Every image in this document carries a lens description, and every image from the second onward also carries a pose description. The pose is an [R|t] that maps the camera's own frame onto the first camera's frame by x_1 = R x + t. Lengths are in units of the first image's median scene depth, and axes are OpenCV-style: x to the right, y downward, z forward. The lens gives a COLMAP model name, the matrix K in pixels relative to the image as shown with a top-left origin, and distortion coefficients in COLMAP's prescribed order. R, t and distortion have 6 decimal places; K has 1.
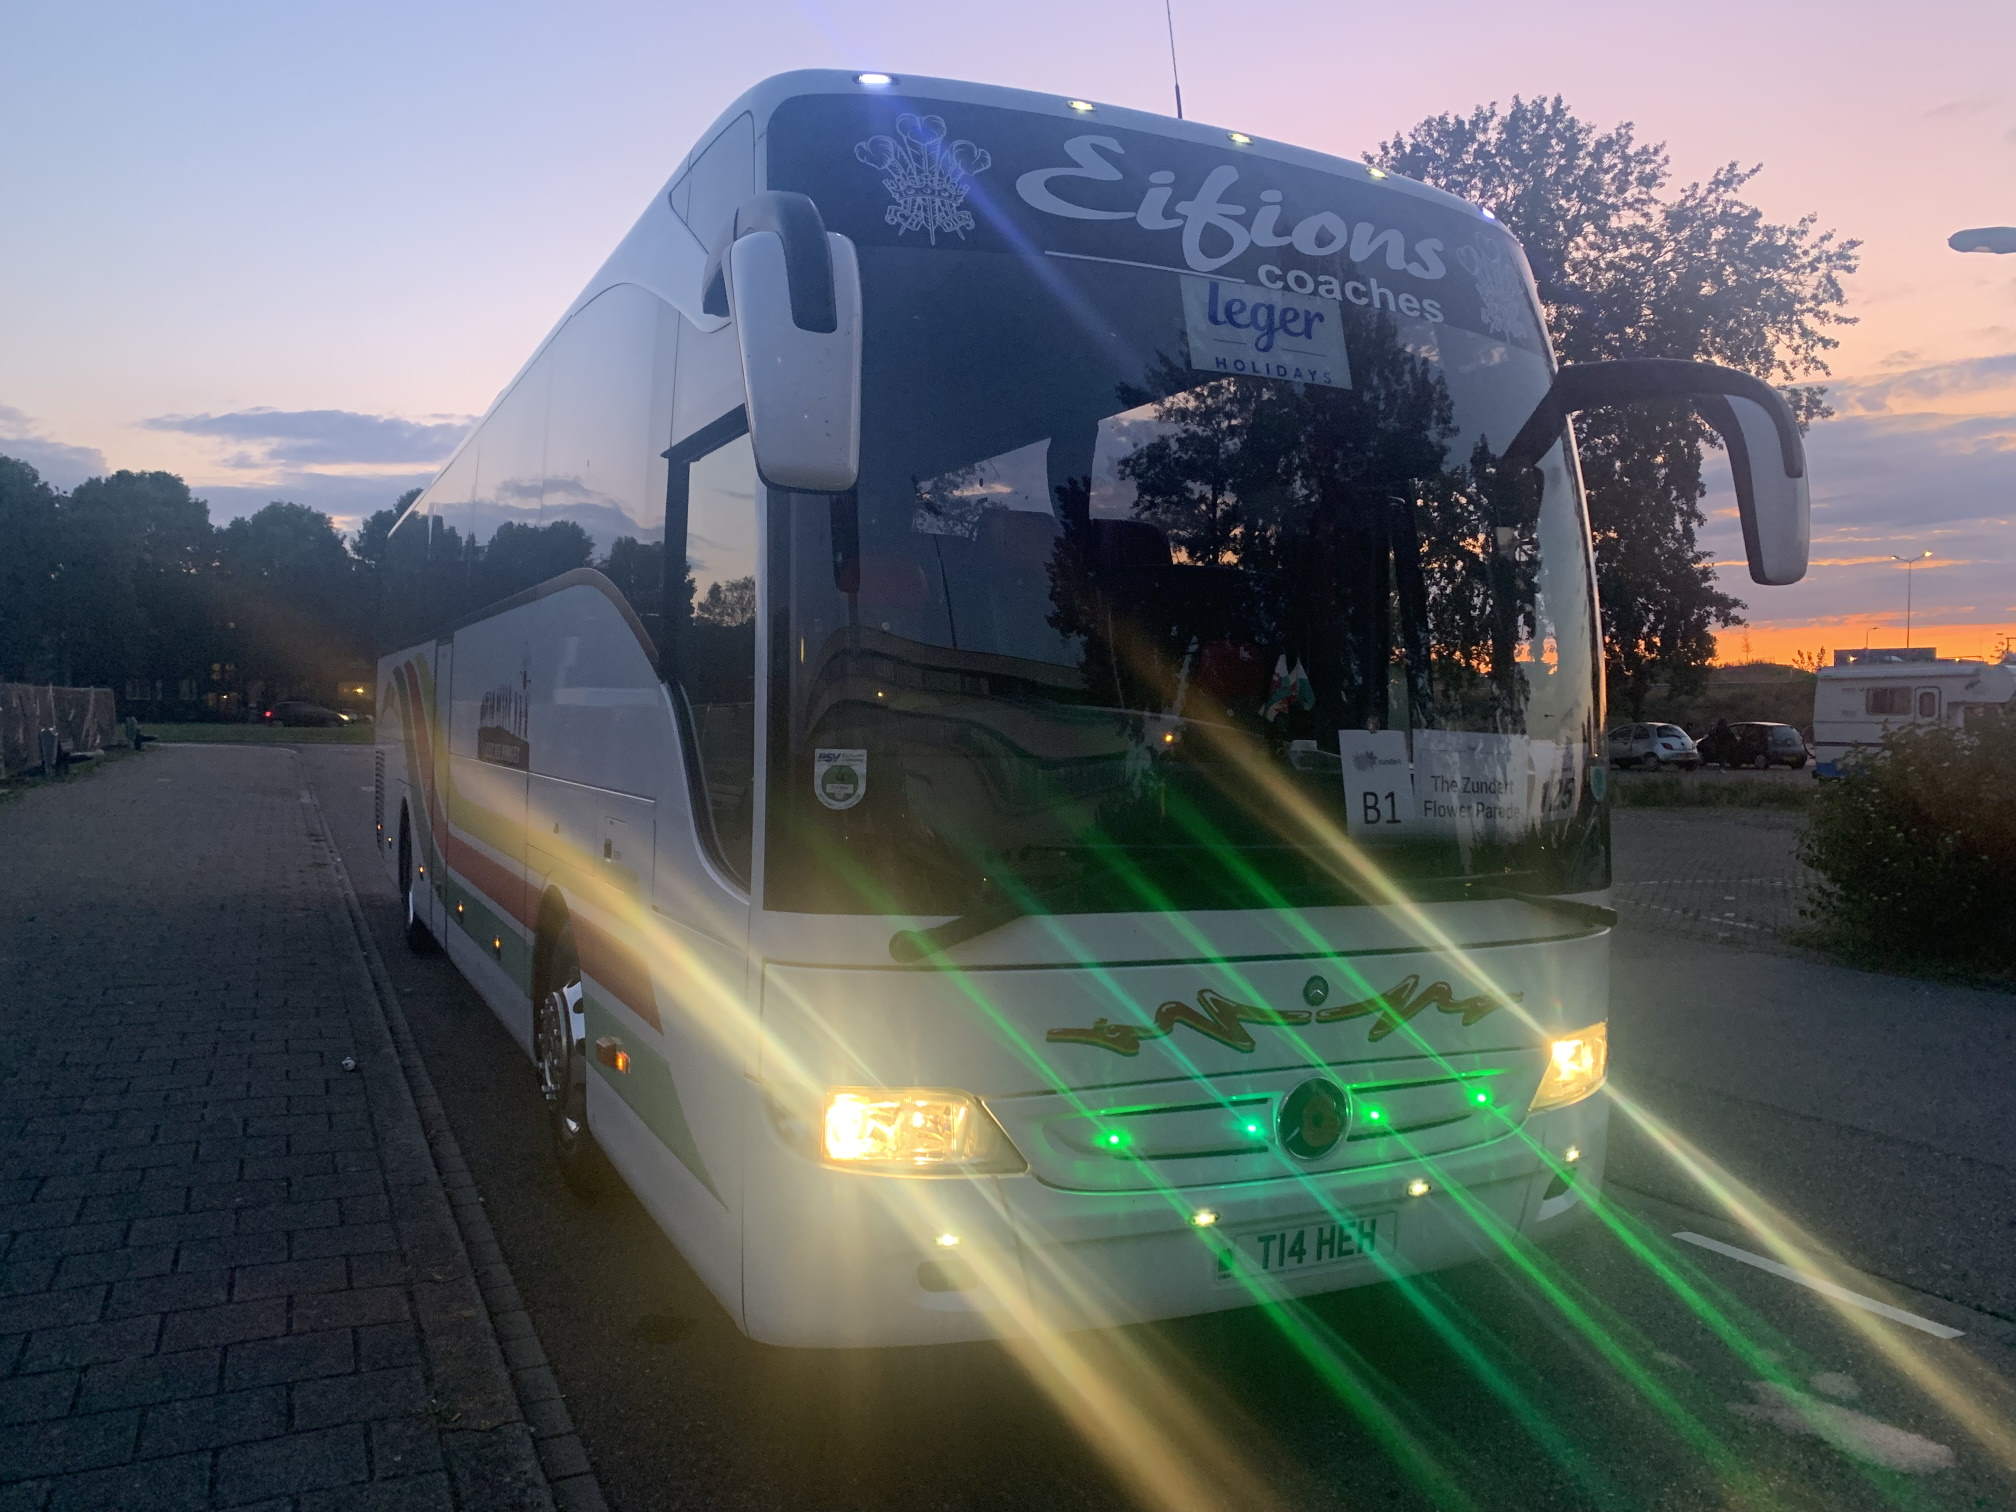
lens RADIAL K [[1514.7, 0, 1013.1], [0, 1514.7, 755.6], [0, 0, 1]] dist [0.011539, -0.011066]
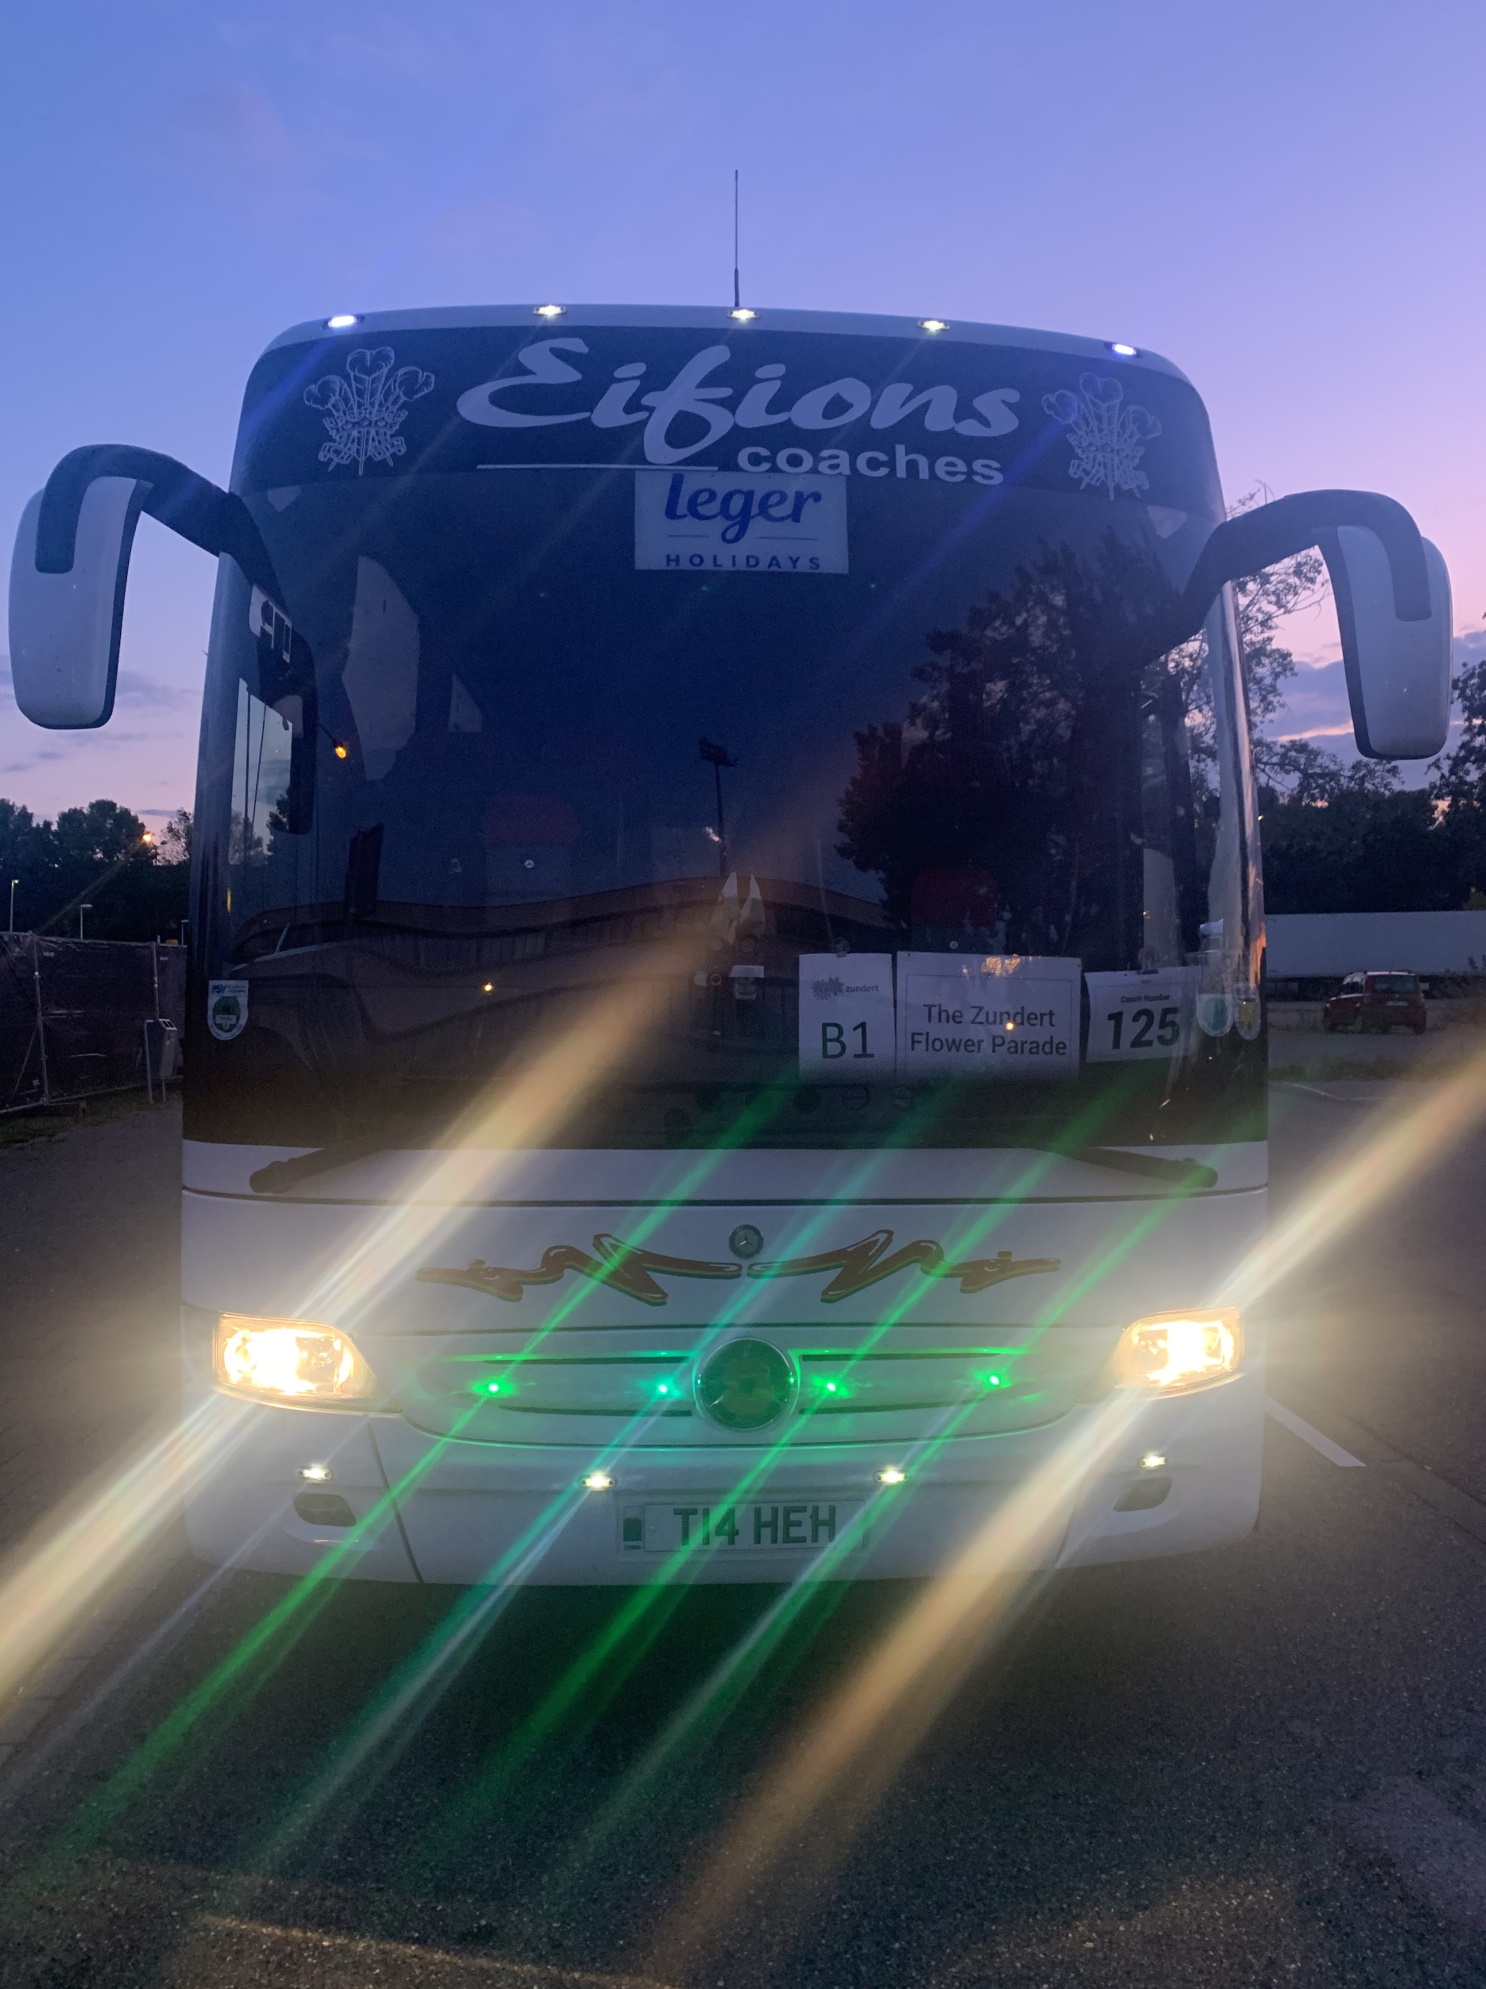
lens RADIAL K [[1494.5, 0, 744.7], [0, 1494.5, 997.8], [0, 0, 1]] dist [0.011539, -0.011066]
pose [[0.930453, -0.011778, -0.366221, 0.500706], [0.009002, 0.999916, -0.009287, 0.017048], [0.366300, 0.005344, 0.930482, 0.164436]]
